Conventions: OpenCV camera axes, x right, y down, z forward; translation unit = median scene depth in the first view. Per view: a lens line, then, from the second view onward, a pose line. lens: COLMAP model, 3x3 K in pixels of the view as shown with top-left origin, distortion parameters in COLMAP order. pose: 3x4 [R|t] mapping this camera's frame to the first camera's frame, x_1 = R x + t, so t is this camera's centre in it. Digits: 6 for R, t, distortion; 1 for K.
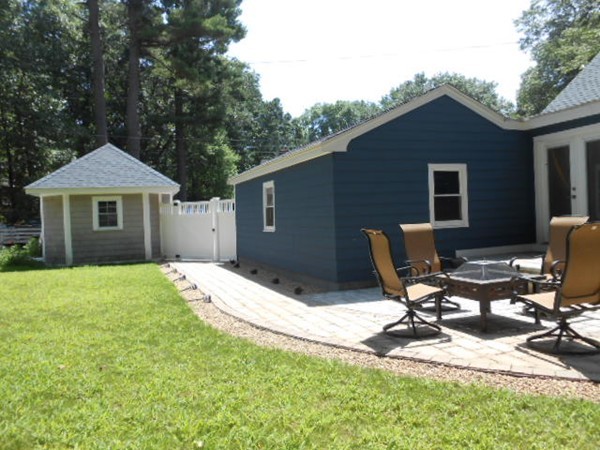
lens RADIAL K [[458.1, 0, 300.8], [0, 458.1, 226.4], [0, 0, 1]] dist [-0.063031, 0.041933]
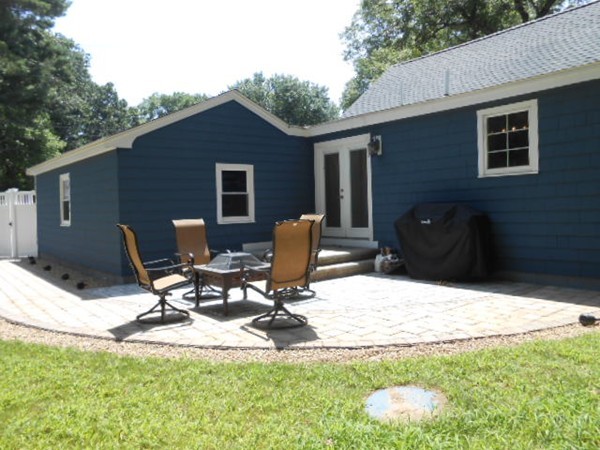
lens RADIAL K [[458.1, 0, 298.9], [0, 458.1, 224.4], [0, 0, 1]] dist [-0.063031, 0.041933]
pose [[0.944388, 0.004548, 0.328802, 0.108600], [-0.007233, 0.999950, 0.006943, -0.002657], [-0.328754, -0.008935, 0.944373, -0.078398]]
